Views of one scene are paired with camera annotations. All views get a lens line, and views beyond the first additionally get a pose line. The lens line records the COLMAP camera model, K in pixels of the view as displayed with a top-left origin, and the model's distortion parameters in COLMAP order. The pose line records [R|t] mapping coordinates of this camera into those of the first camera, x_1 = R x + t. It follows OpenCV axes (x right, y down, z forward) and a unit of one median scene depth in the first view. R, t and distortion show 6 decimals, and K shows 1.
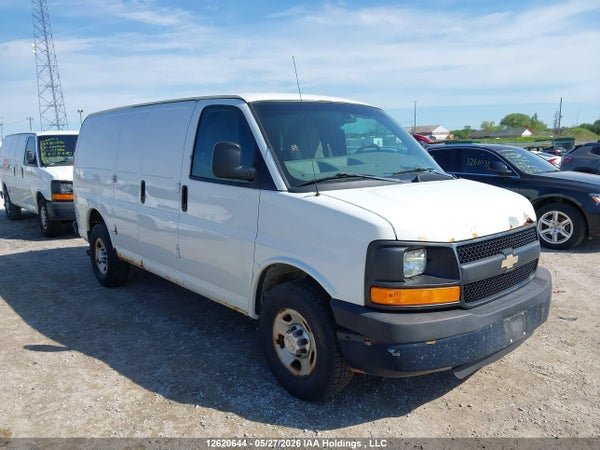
lens RADIAL K [[519.7, 0, 297.3], [0, 519.7, 226.0], [0, 0, 1]] dist [0.070479, -0.025409]
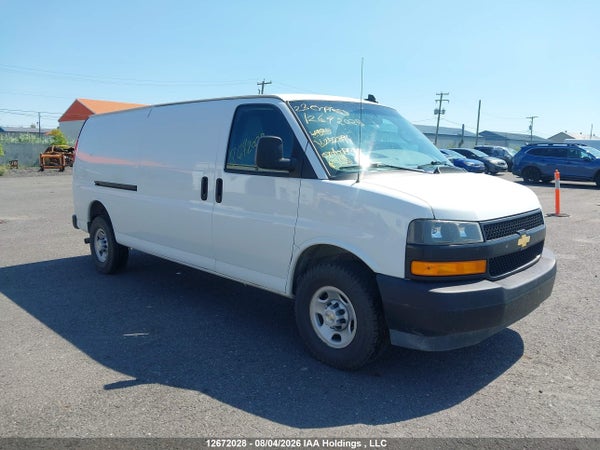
lens RADIAL K [[519.7, 0, 297.6], [0, 519.7, 223.2], [0, 0, 1]] dist [0.070479, -0.025409]
pose [[0.998283, -0.004918, 0.058371, -0.142240], [0.006089, 0.999783, -0.019900, 0.046525], [-0.058260, 0.020221, 0.998097, -0.103333]]
